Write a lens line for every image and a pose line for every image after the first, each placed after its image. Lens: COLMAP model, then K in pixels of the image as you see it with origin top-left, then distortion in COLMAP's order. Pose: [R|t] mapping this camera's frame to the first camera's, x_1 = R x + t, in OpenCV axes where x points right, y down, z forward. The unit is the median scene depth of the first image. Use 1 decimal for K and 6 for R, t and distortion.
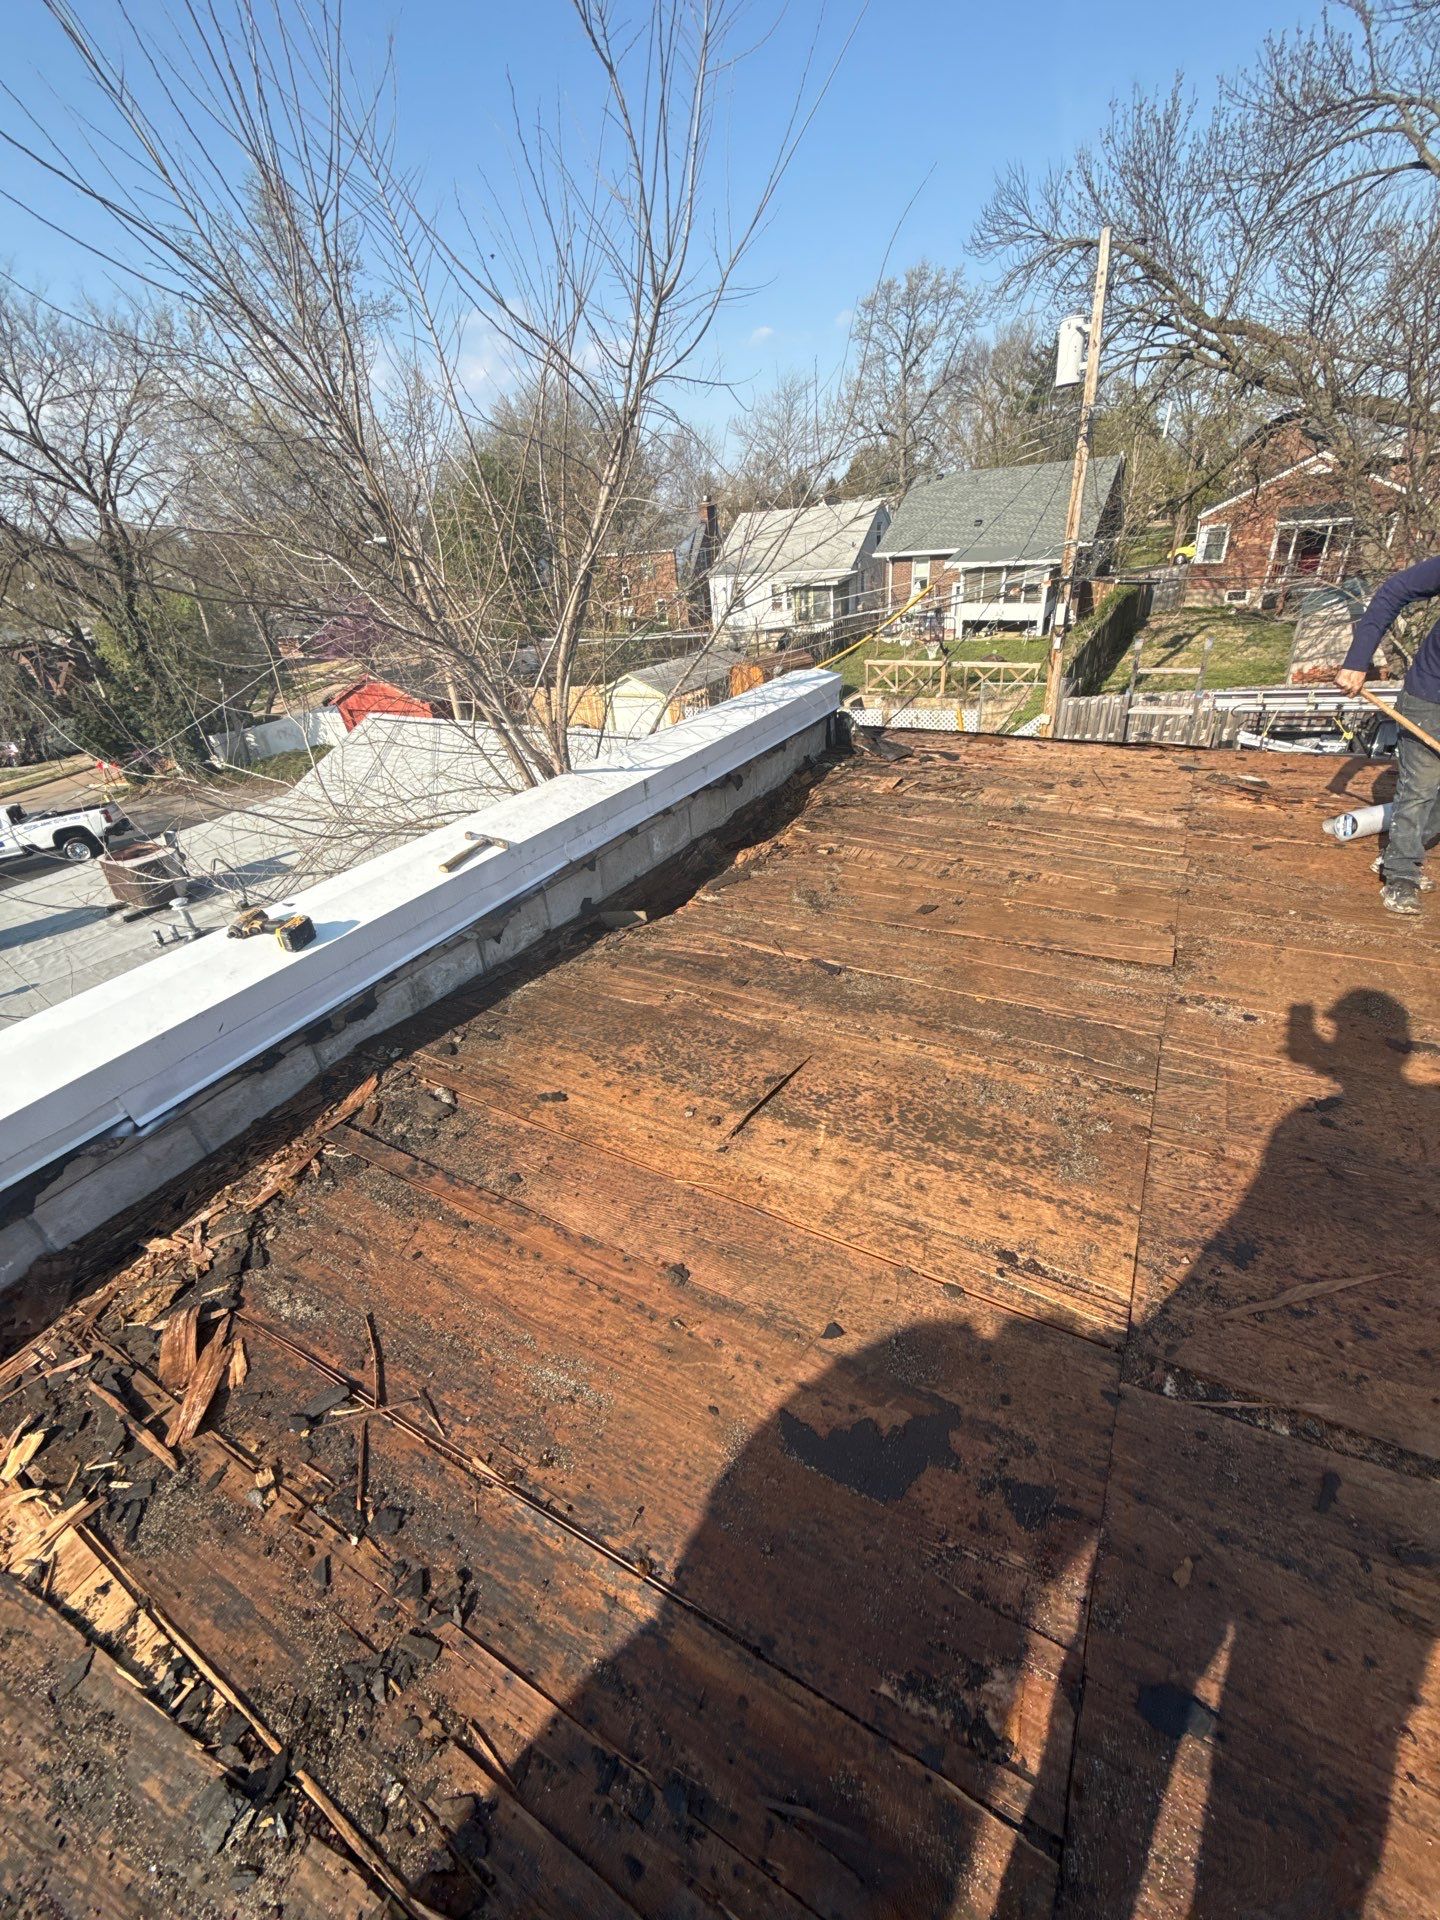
lens RADIAL K [[772.4, 0, 713.6], [0, 772.4, 957.7], [0, 0, 1]] dist [0.001793, -0.000957]
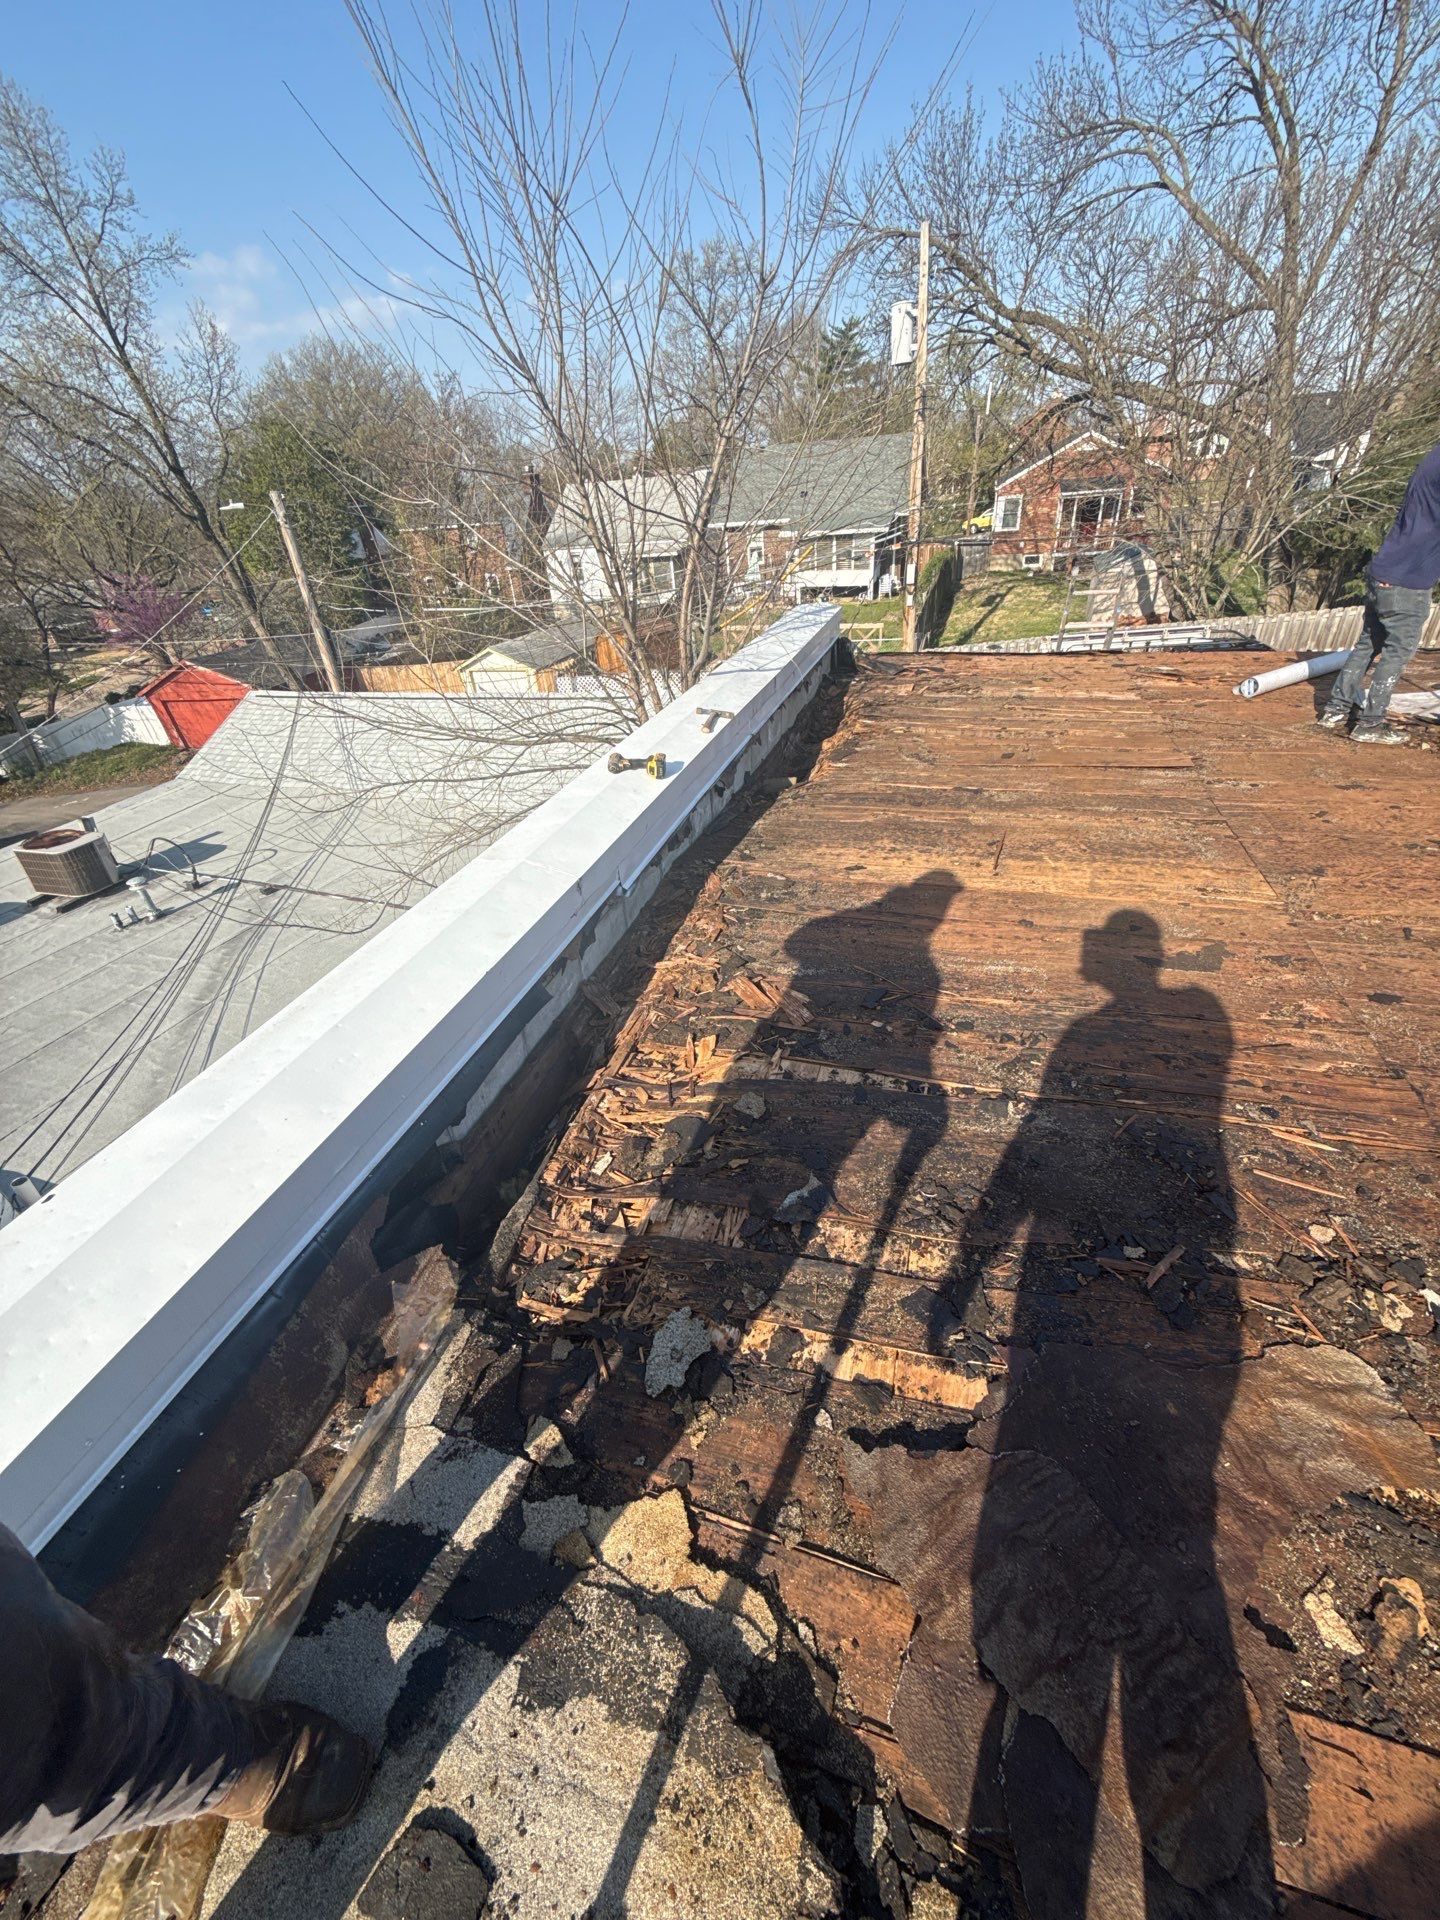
lens RADIAL K [[772.4, 0, 713.6], [0, 772.4, 957.7], [0, 0, 1]] dist [0.001793, -0.000957]
pose [[0.975698, -0.111327, 0.188732, -0.101501], [0.106574, 0.993682, 0.035177, 0.036243], [-0.191455, -0.014209, 0.981398, -0.047417]]
